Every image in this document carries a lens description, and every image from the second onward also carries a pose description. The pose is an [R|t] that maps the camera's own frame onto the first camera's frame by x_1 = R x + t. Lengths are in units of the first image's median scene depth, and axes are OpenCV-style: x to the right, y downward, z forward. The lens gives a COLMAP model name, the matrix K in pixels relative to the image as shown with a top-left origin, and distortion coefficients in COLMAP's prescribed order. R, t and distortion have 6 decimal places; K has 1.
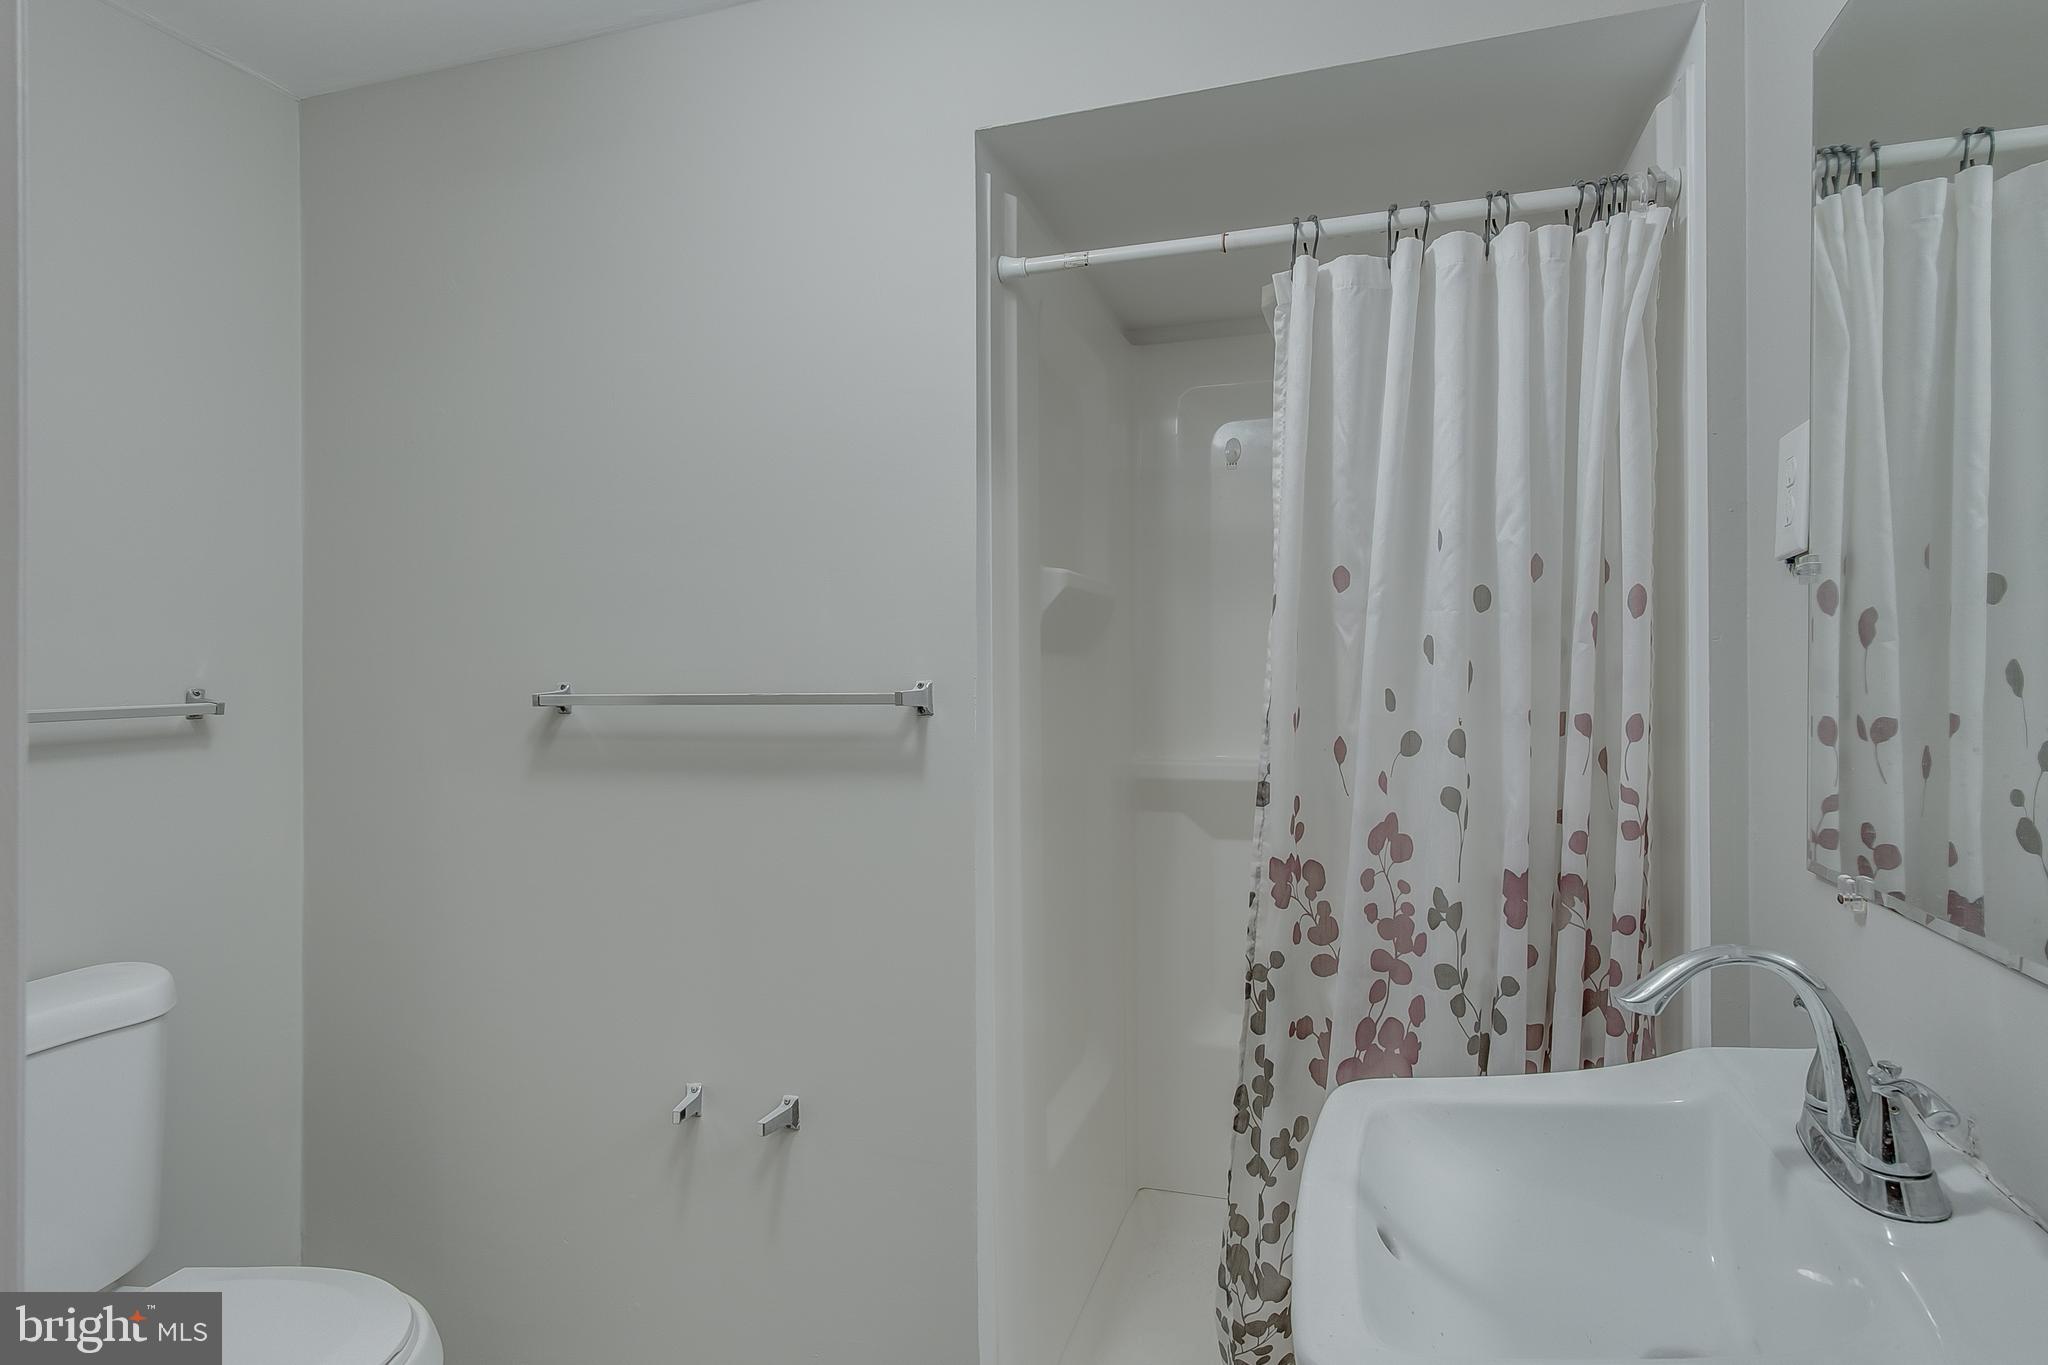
lens RADIAL K [[1097.6, 0, 1025.2], [0, 1097.6, 663.9], [0, 0, 1]] dist [0.006190, 0.001099]
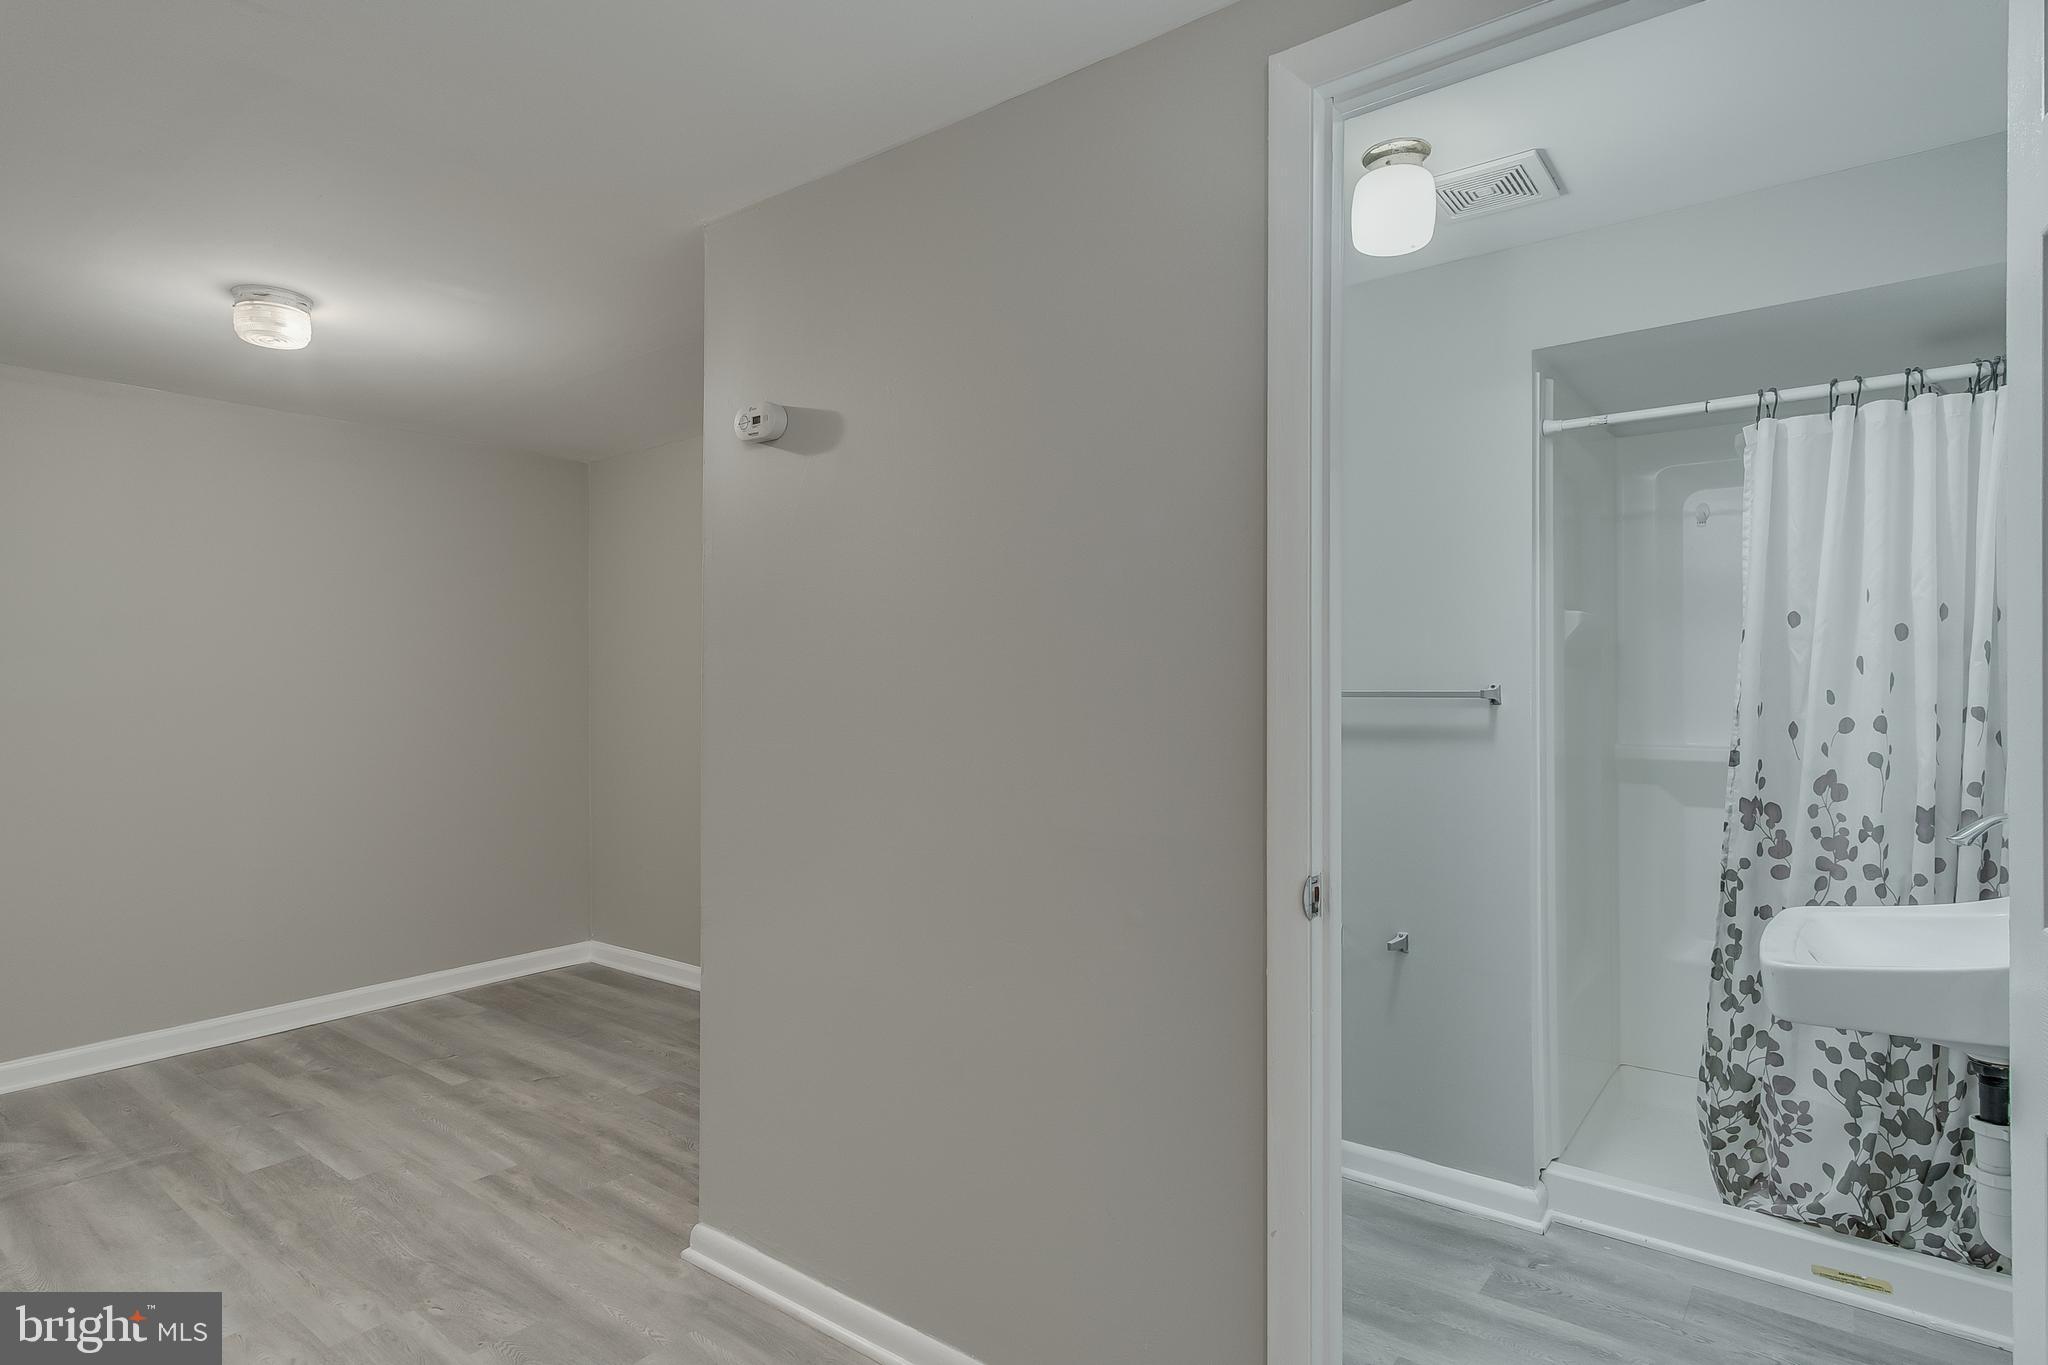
lens RADIAL K [[1087.7, 0, 1029.6], [0, 1087.7, 674.5], [0, 0, 1]] dist [0.005210, 0.002251]
pose [[0.942820, 0.002720, -0.333290, -0.219791], [-0.003771, 0.999990, -0.002504, 0.008386], [0.333280, 0.003618, 0.942821, -0.825168]]
